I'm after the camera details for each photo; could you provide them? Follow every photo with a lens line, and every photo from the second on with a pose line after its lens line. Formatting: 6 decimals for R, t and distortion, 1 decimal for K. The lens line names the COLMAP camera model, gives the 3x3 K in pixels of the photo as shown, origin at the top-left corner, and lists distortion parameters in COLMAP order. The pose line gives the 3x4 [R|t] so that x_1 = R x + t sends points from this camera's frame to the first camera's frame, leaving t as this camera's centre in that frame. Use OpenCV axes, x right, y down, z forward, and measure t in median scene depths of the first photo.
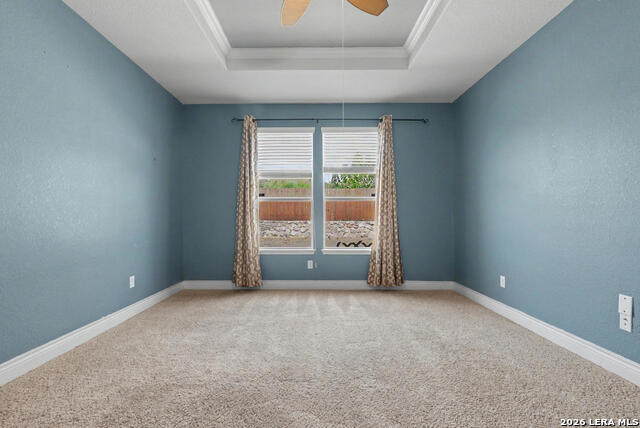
lens RADIAL K [[283.5, 0, 316.2], [0, 283.5, 217.7], [0, 0, 1]] dist [-0.003144, 0.000667]
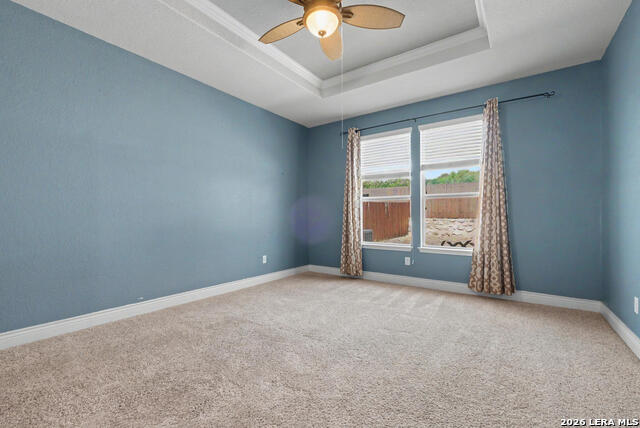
lens RADIAL K [[283.5, 0, 315.3], [0, 283.5, 216.0], [0, 0, 1]] dist [-0.003144, 0.000667]
pose [[0.811802, -0.001038, -0.583932, 0.319763], [0.001824, 0.999998, 0.000758, -0.000053], [0.583930, -0.001680, 0.811802, -0.033171]]
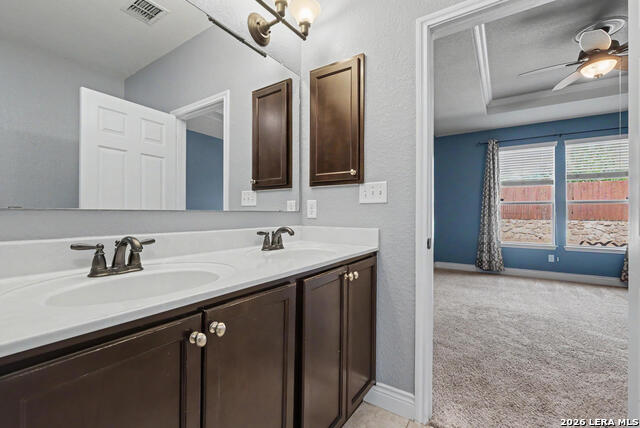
lens RADIAL K [[283.5, 0, 315.6], [0, 283.5, 213.9], [0, 0, 1]] dist [-0.003144, 0.000667]
pose [[0.832922, 0.006188, -0.553355, -0.194386], [-0.006932, 0.999976, 0.000747, -0.013928], [0.553346, 0.003214, 0.832945, -0.540918]]
